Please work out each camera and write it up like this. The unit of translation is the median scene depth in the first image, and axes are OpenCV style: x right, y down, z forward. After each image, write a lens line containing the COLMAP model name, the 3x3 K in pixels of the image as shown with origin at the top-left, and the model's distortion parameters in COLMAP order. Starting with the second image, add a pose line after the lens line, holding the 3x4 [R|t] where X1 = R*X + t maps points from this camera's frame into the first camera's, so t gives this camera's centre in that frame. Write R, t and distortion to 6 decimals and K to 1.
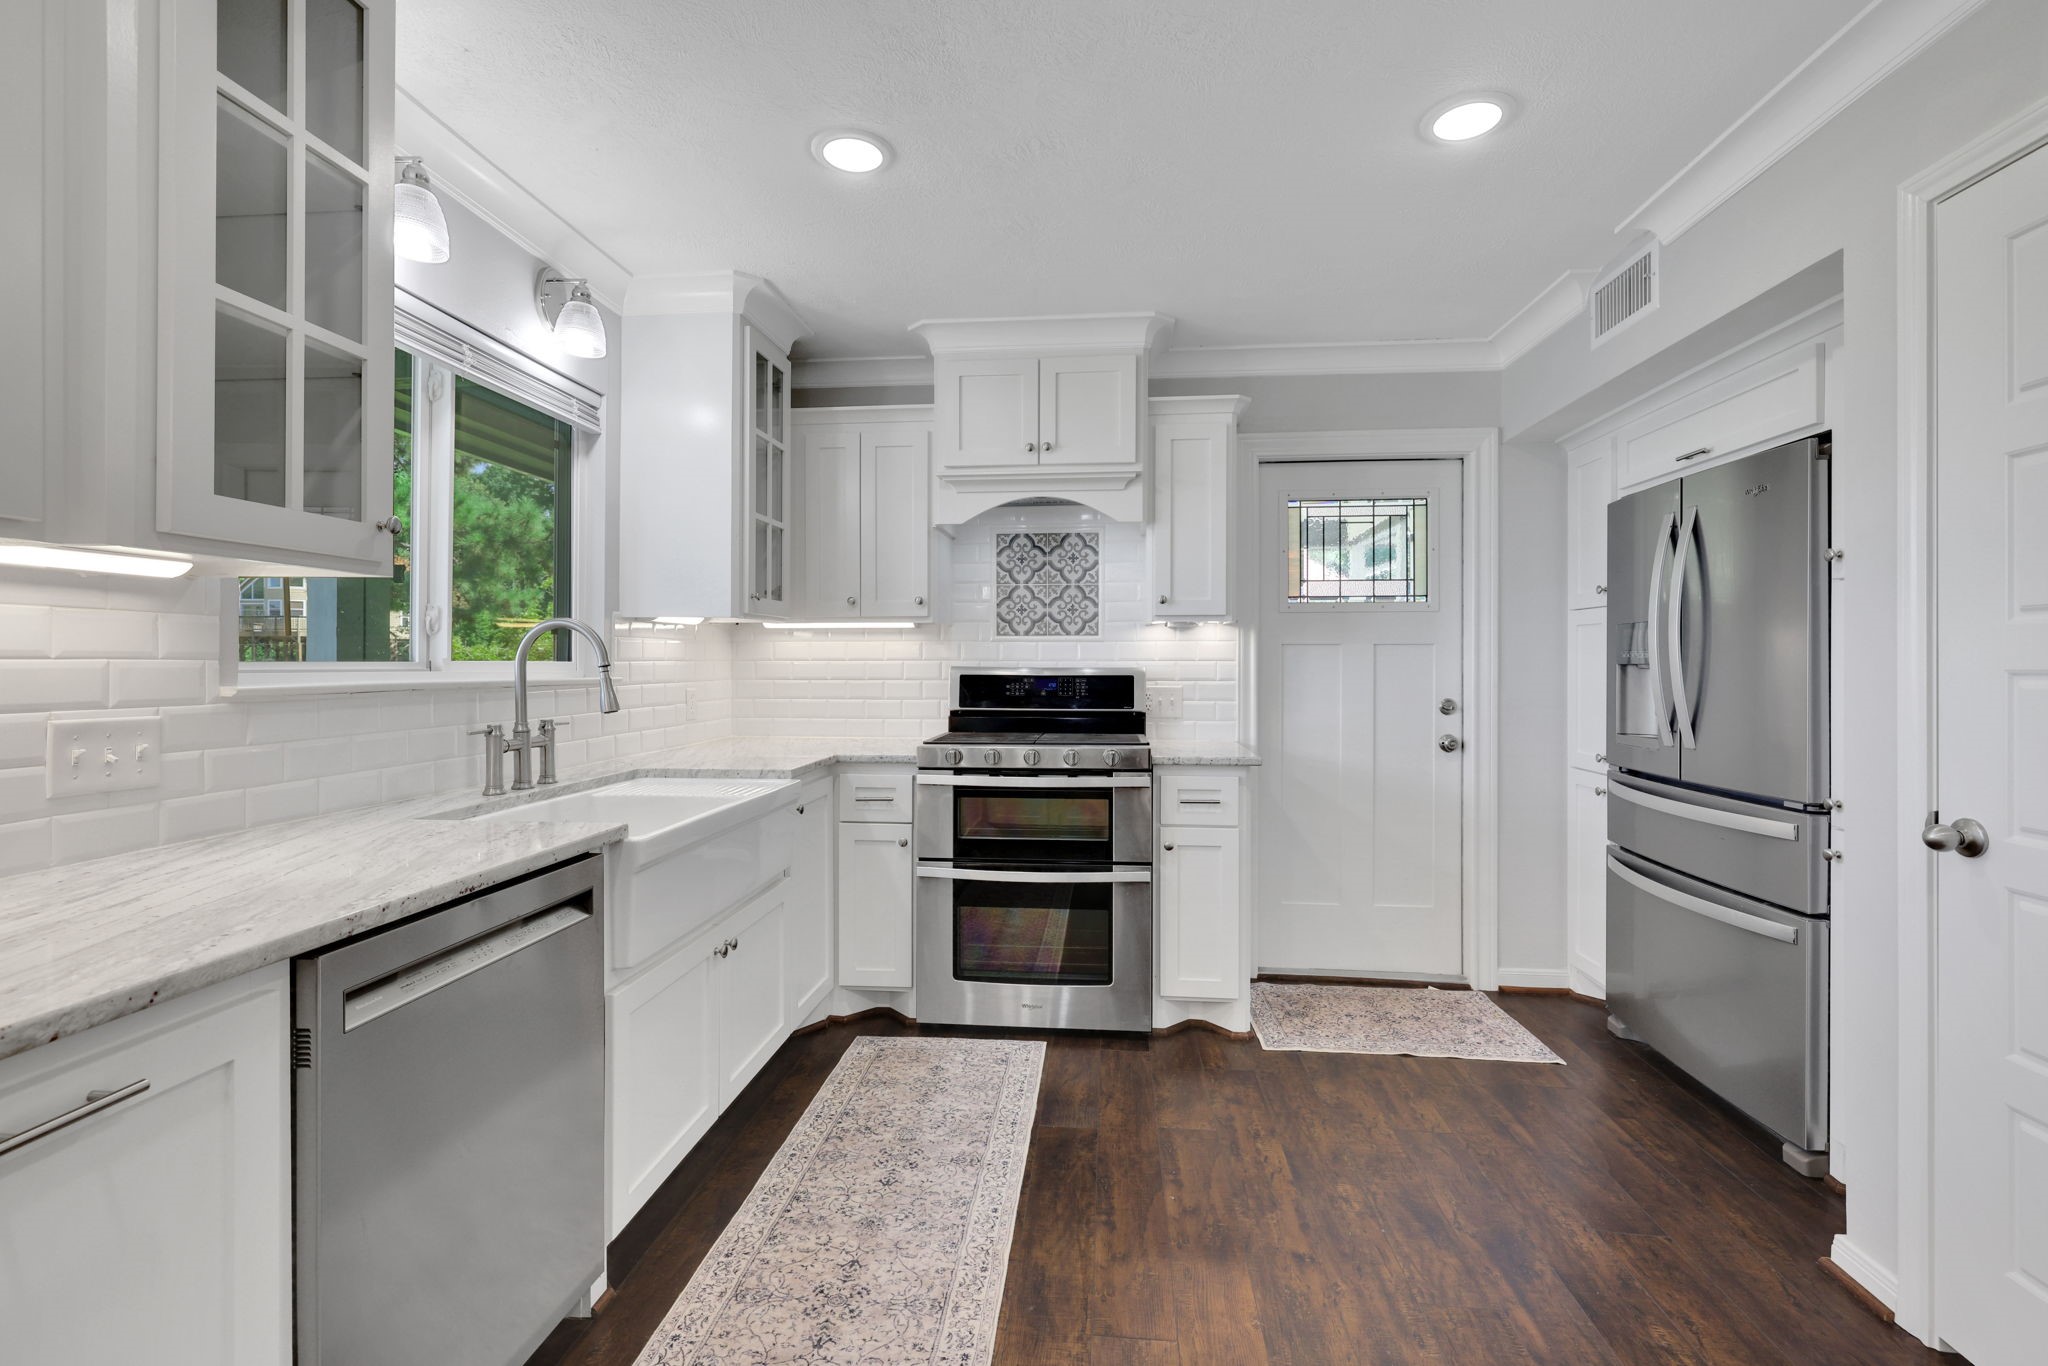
lens RADIAL K [[863.3, 0, 1031.7], [0, 863.3, 669.5], [0, 0, 1]] dist [-0.001835, -0.000353]
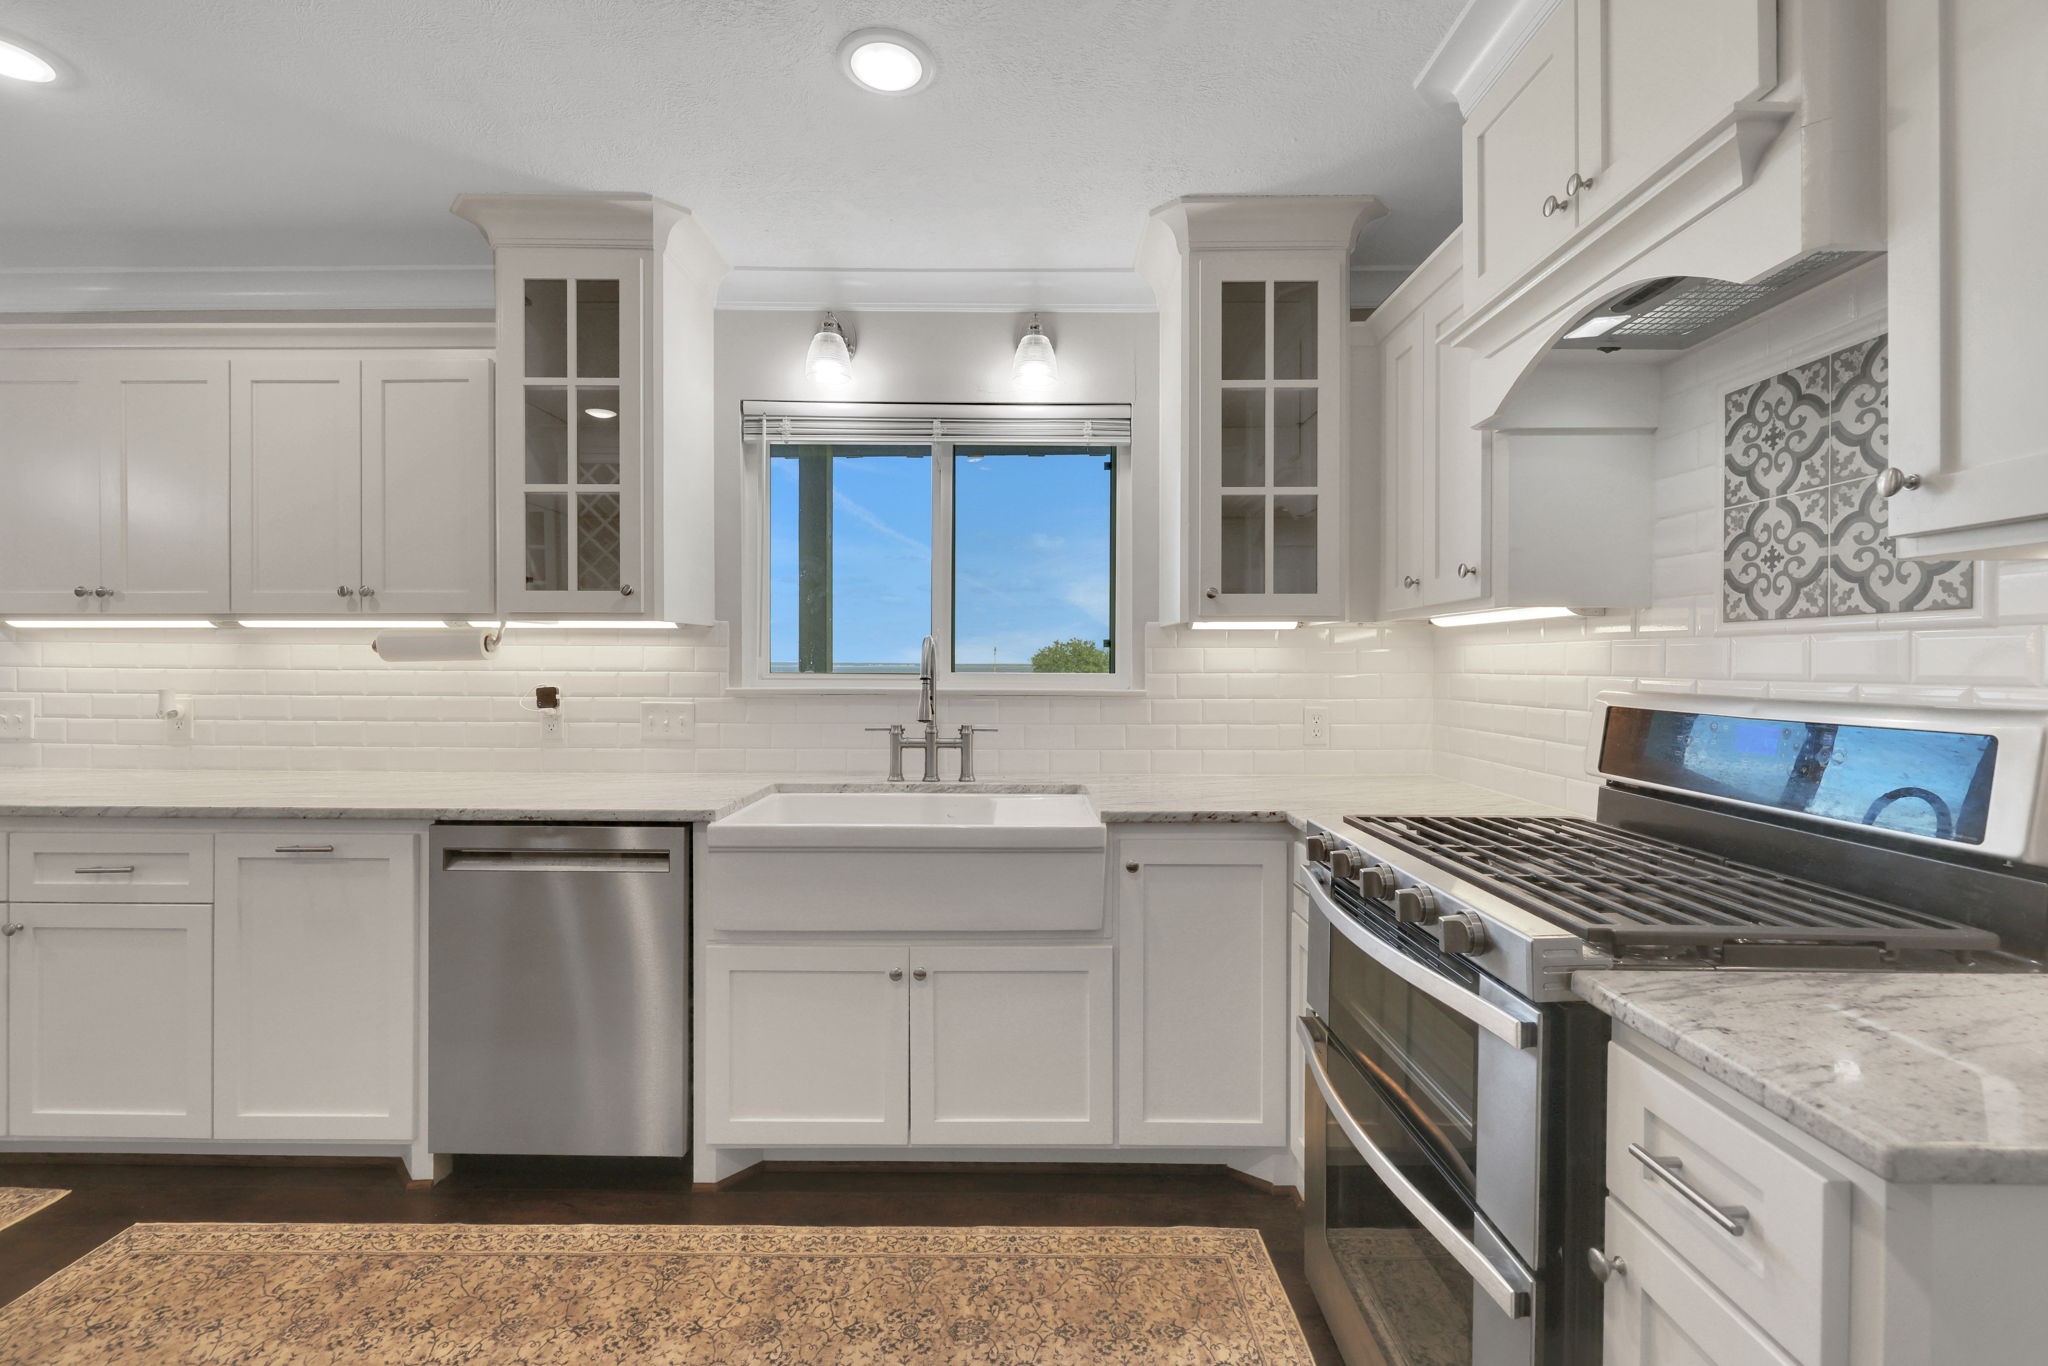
lens RADIAL K [[863.3, 0, 1030.7], [0, 863.3, 668.4], [0, 0, 1]] dist [-0.001835, -0.000353]
pose [[0.120707, 0.003530, -0.992682, 0.361736], [-0.011657, 0.999930, 0.002139, -0.012510], [0.992620, 0.011313, 0.120740, 0.595543]]
